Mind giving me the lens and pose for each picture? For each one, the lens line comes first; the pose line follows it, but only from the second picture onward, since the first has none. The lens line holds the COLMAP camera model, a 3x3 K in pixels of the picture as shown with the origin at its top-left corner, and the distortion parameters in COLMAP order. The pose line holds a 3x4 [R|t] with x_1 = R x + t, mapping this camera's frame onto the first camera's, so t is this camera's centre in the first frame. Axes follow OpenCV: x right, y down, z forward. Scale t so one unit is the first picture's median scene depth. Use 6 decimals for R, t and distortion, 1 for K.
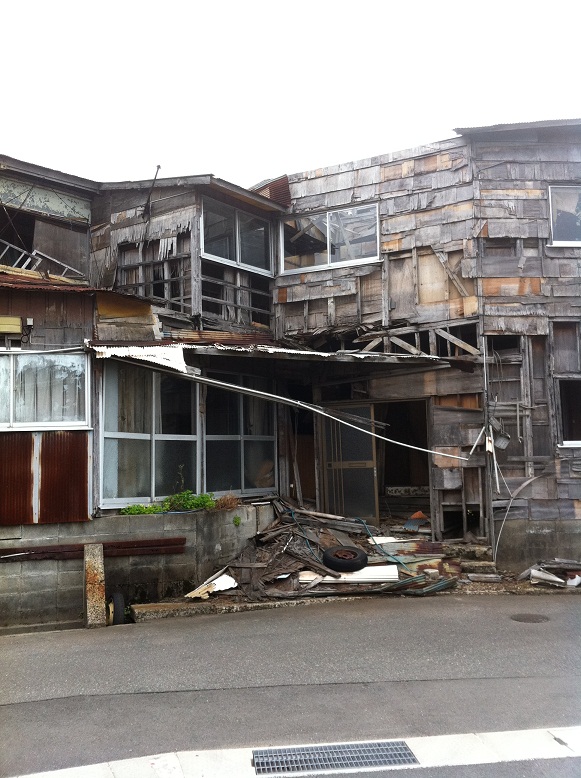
lens RADIAL K [[732.2, 0, 290.5], [0, 732.2, 389.0], [0, 0, 1]] dist [0.145843, -0.441943]
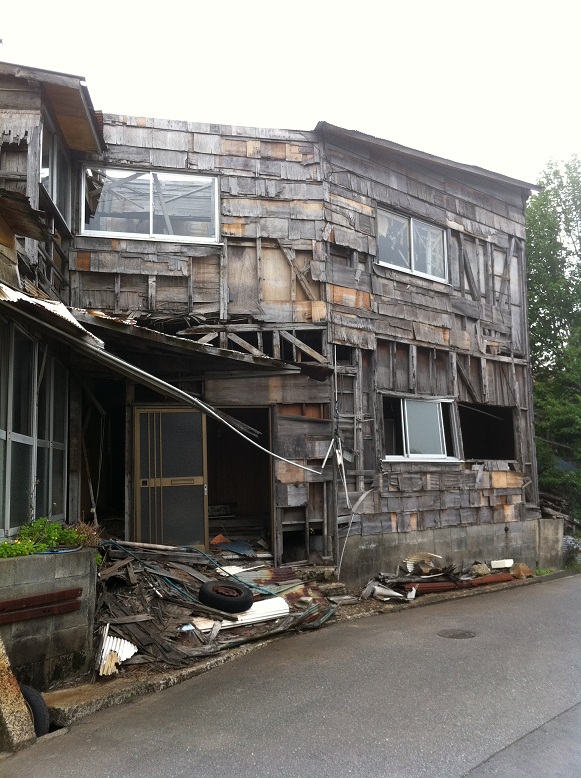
lens RADIAL K [[732.2, 0, 290.5], [0, 732.2, 389.0], [0, 0, 1]] dist [0.145843, -0.441943]
pose [[0.753433, 0.078663, 0.652802, -0.384358], [-0.053208, 0.996856, -0.058711, 0.043788], [-0.655368, 0.009501, 0.755250, 0.310601]]
